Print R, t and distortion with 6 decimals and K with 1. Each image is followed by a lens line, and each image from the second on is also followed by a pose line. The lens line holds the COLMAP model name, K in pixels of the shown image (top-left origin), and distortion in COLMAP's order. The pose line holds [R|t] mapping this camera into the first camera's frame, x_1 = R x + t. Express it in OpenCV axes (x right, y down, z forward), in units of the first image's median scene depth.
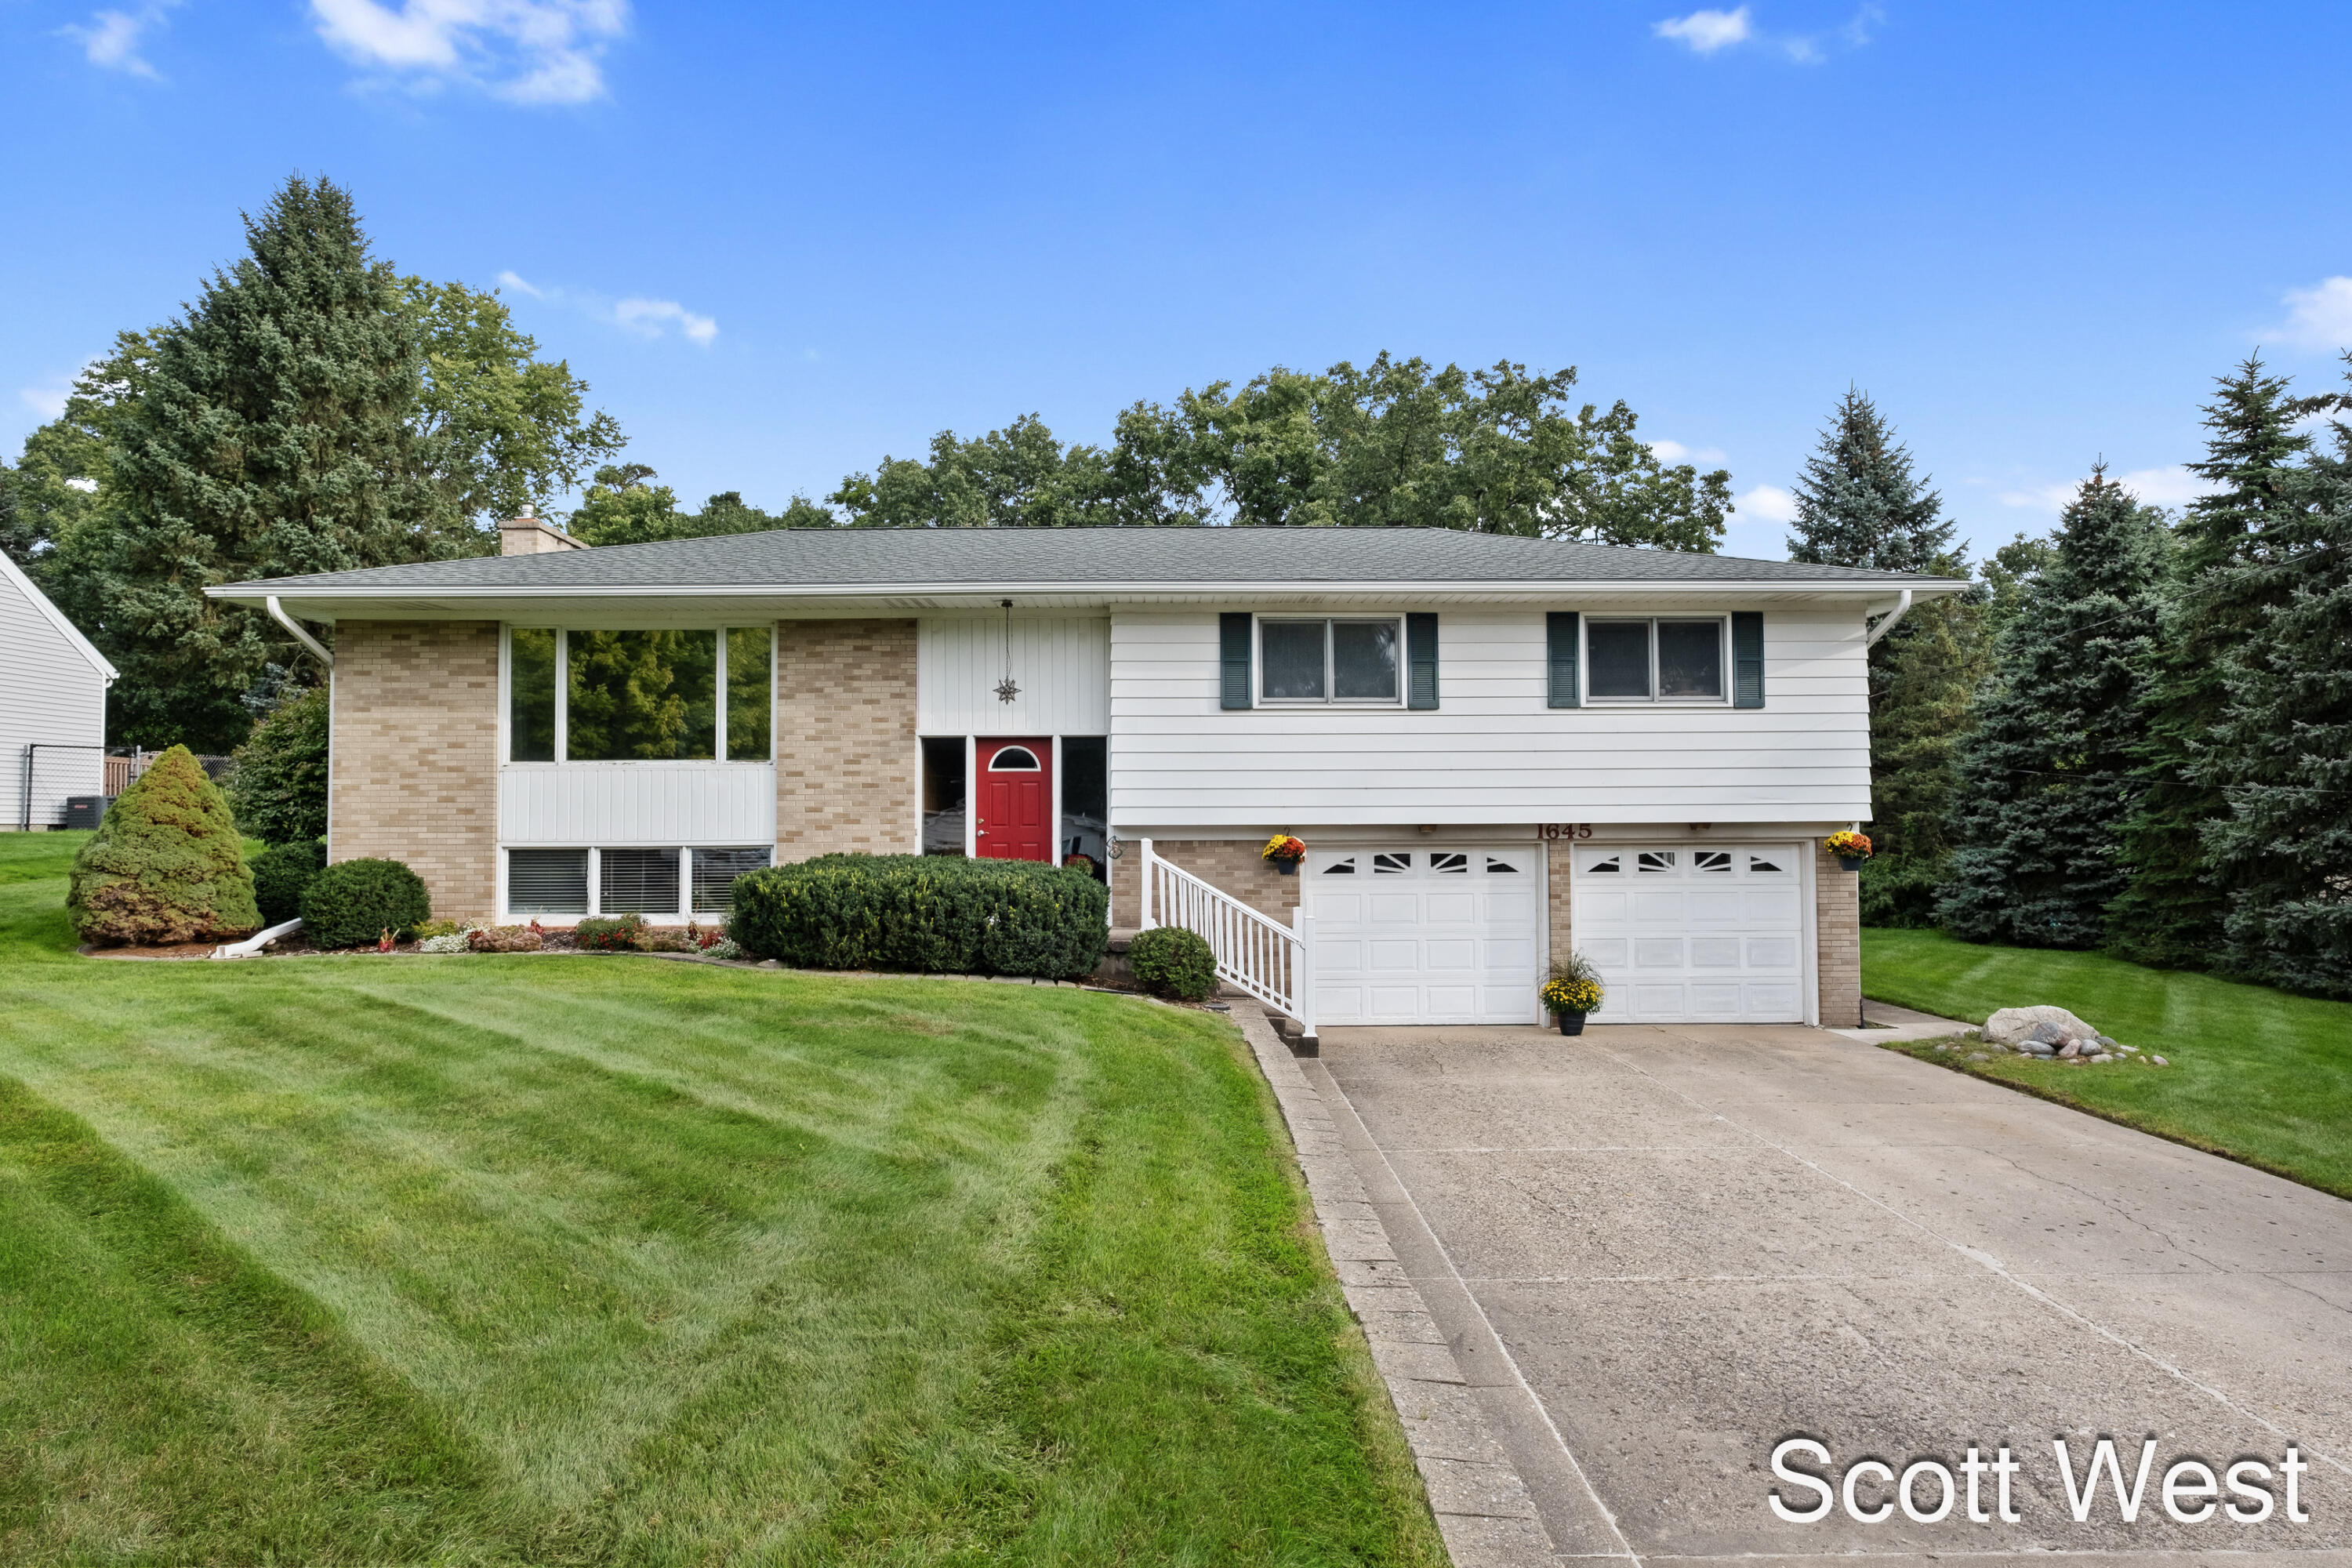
lens RADIAL K [[1373.2, 0, 1176.0], [0, 1373.2, 784.0], [0, 0, 1]] dist [0.004985, 0.000022]
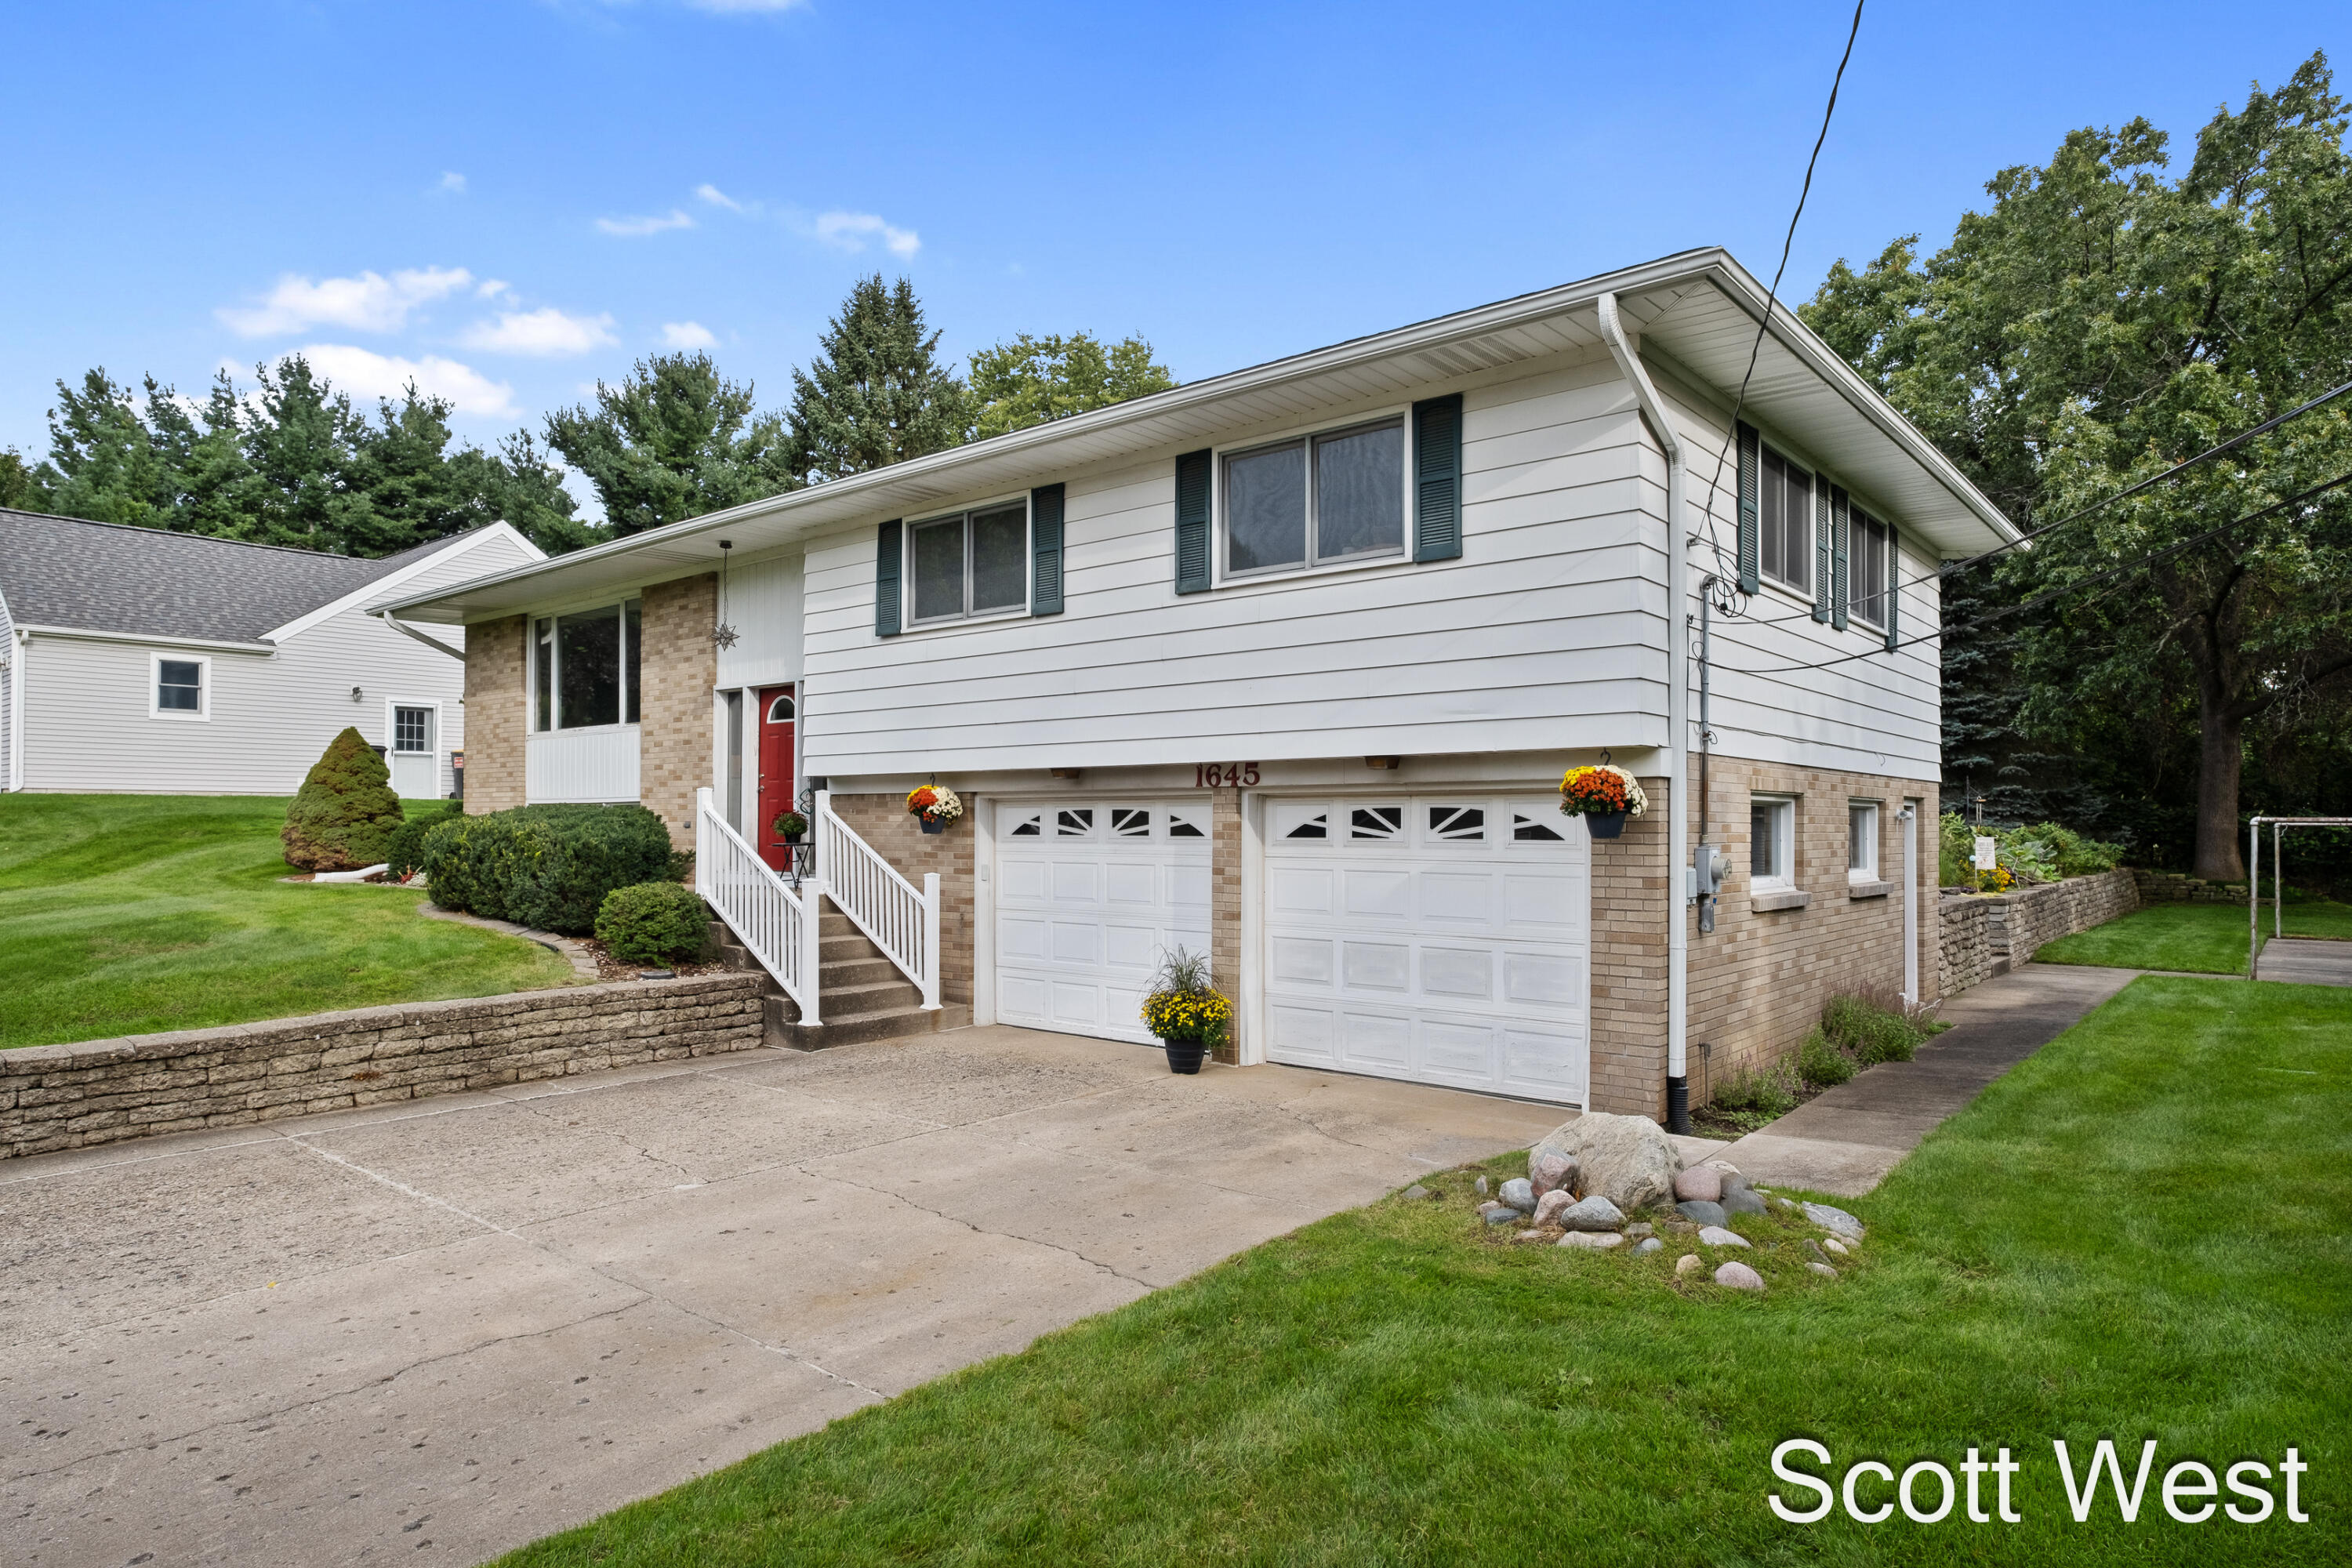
lens RADIAL K [[1369.1, 0, 1166.0], [0, 1369.1, 817.7], [0, 0, 1]] dist [0.019653, 0.001474]
pose [[0.747924, 0.003286, -0.663776, 0.714592], [0.013603, 0.999702, 0.020276, 0.041146], [0.663645, -0.024195, 0.747656, 0.473333]]
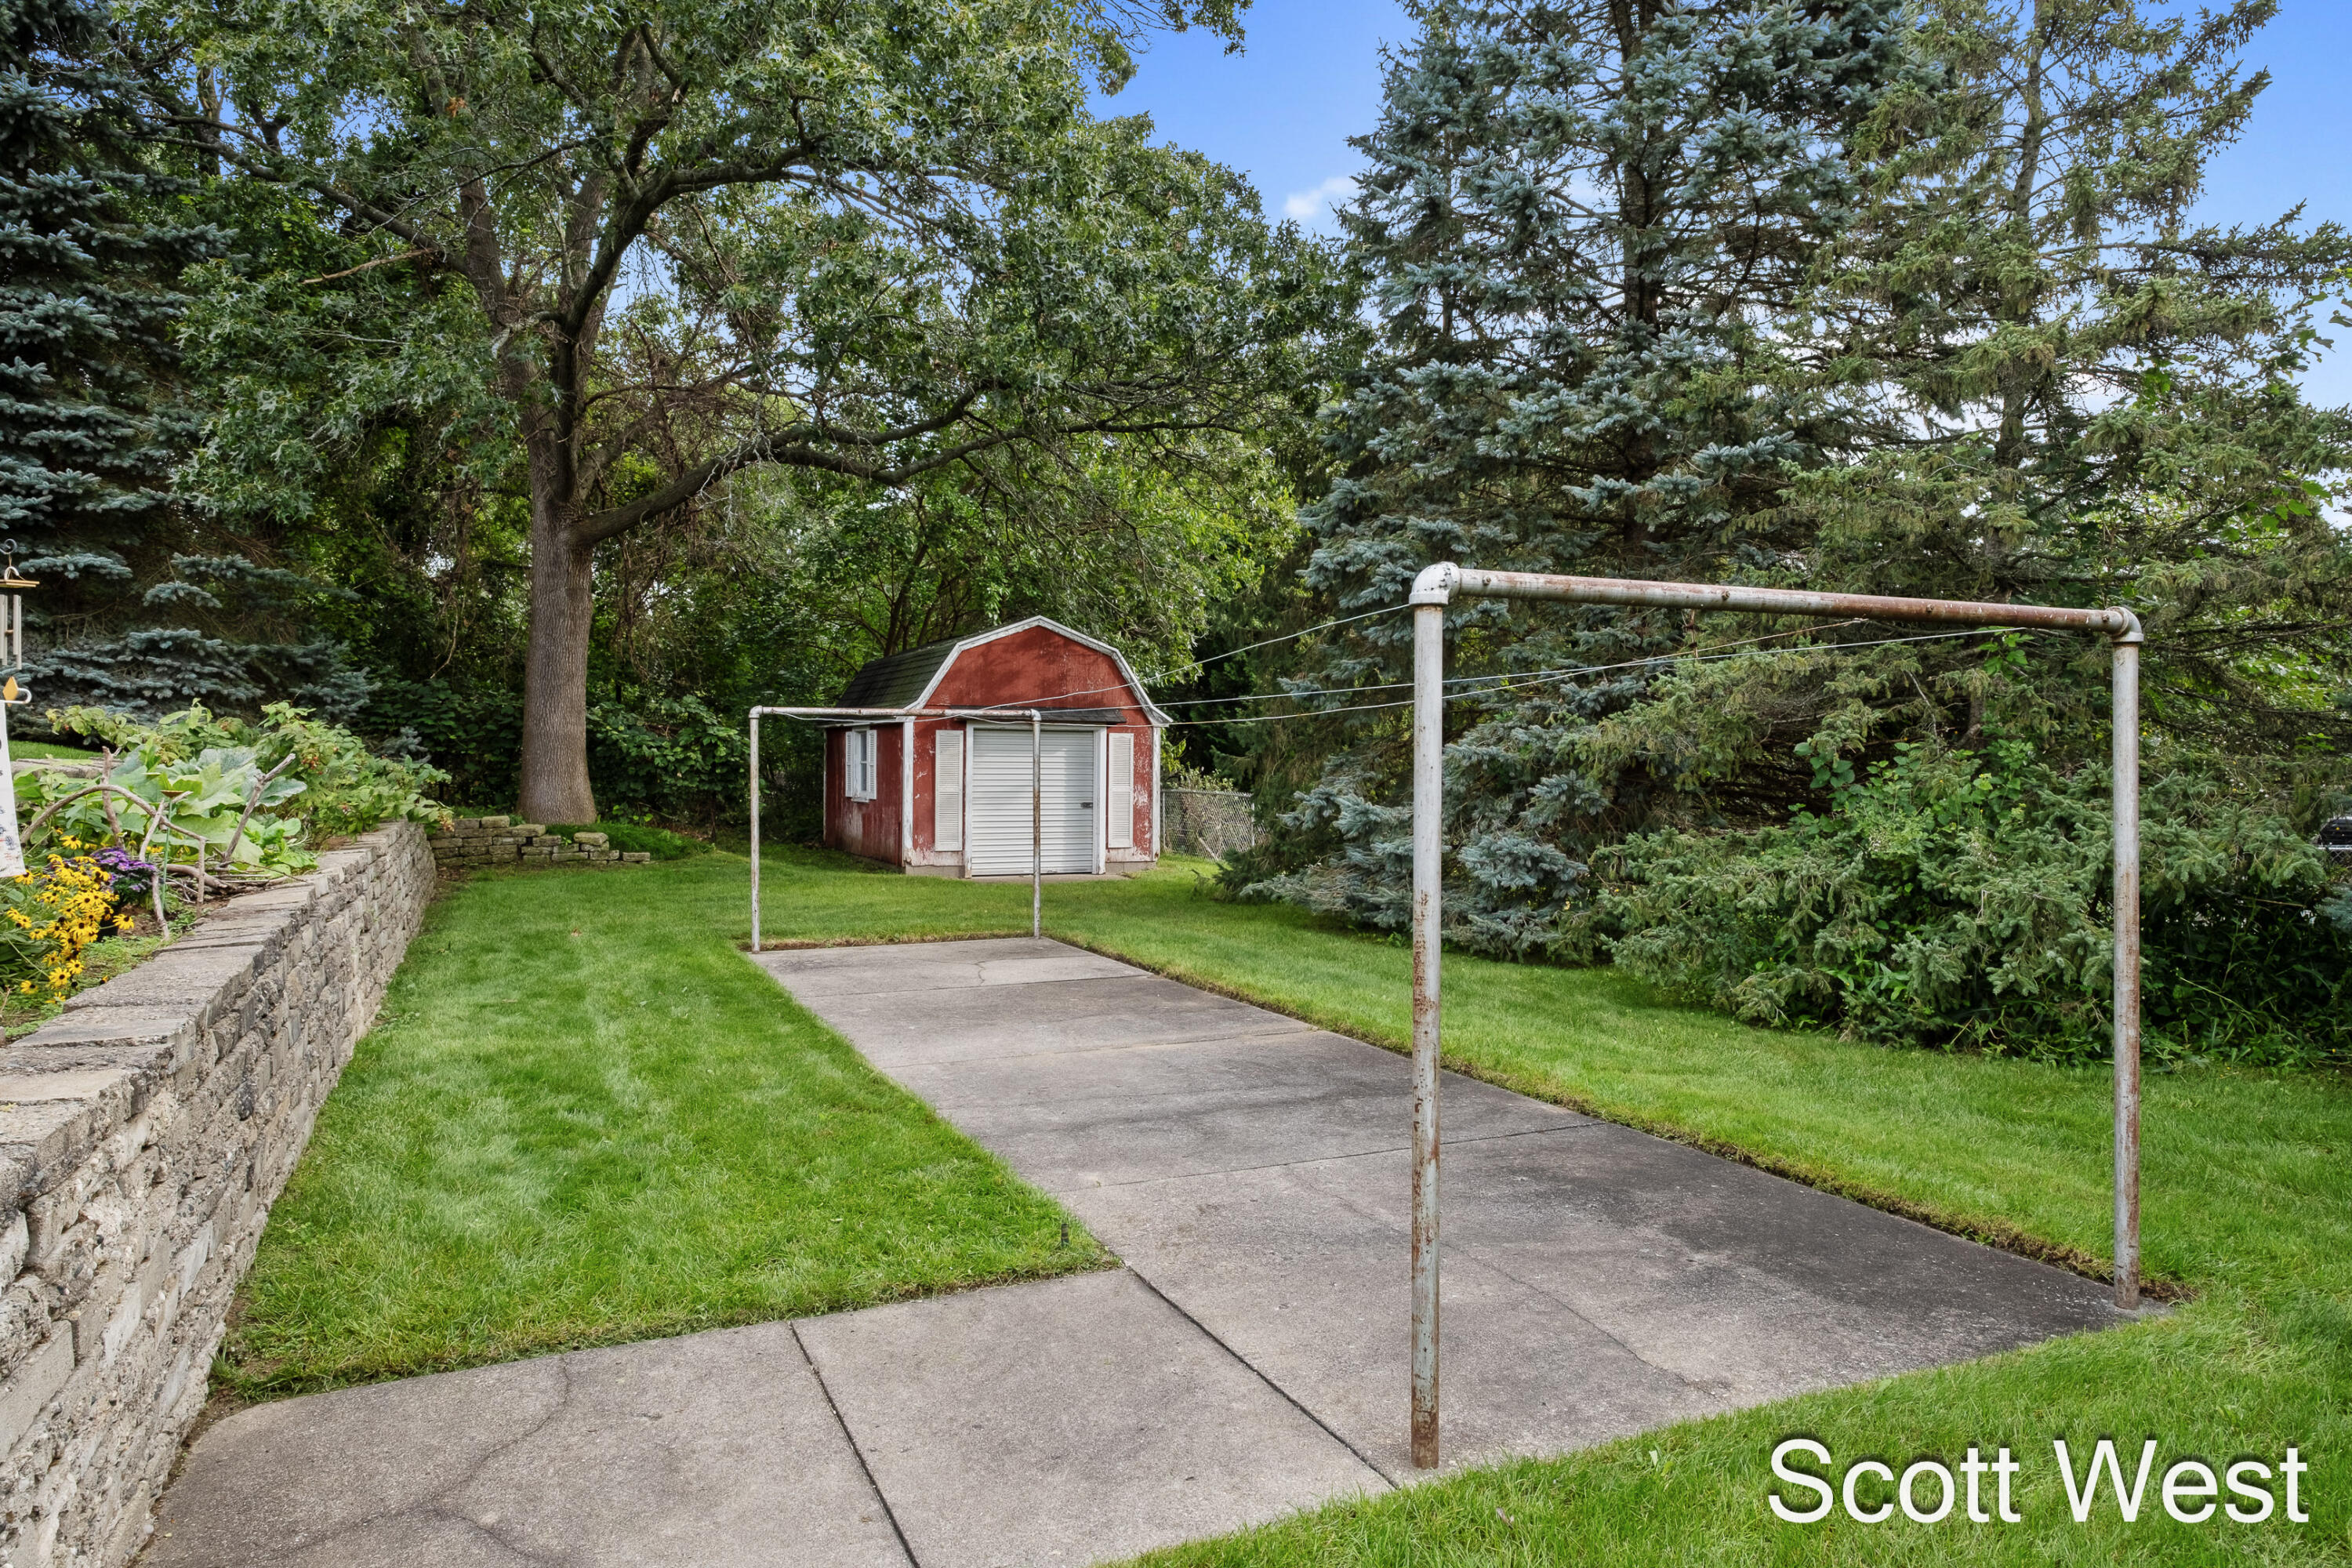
lens RADIAL K [[1391.9, 0, 1176.0], [0, 1391.9, 741.7], [0, 0, 1]] dist [0.022578, 0.000797]
pose [[0.908833, 0.006497, 0.417109, 0.548599], [-0.014829, 0.999750, 0.016738, 0.086442], [-0.416896, -0.021398, 0.908702, 1.462249]]
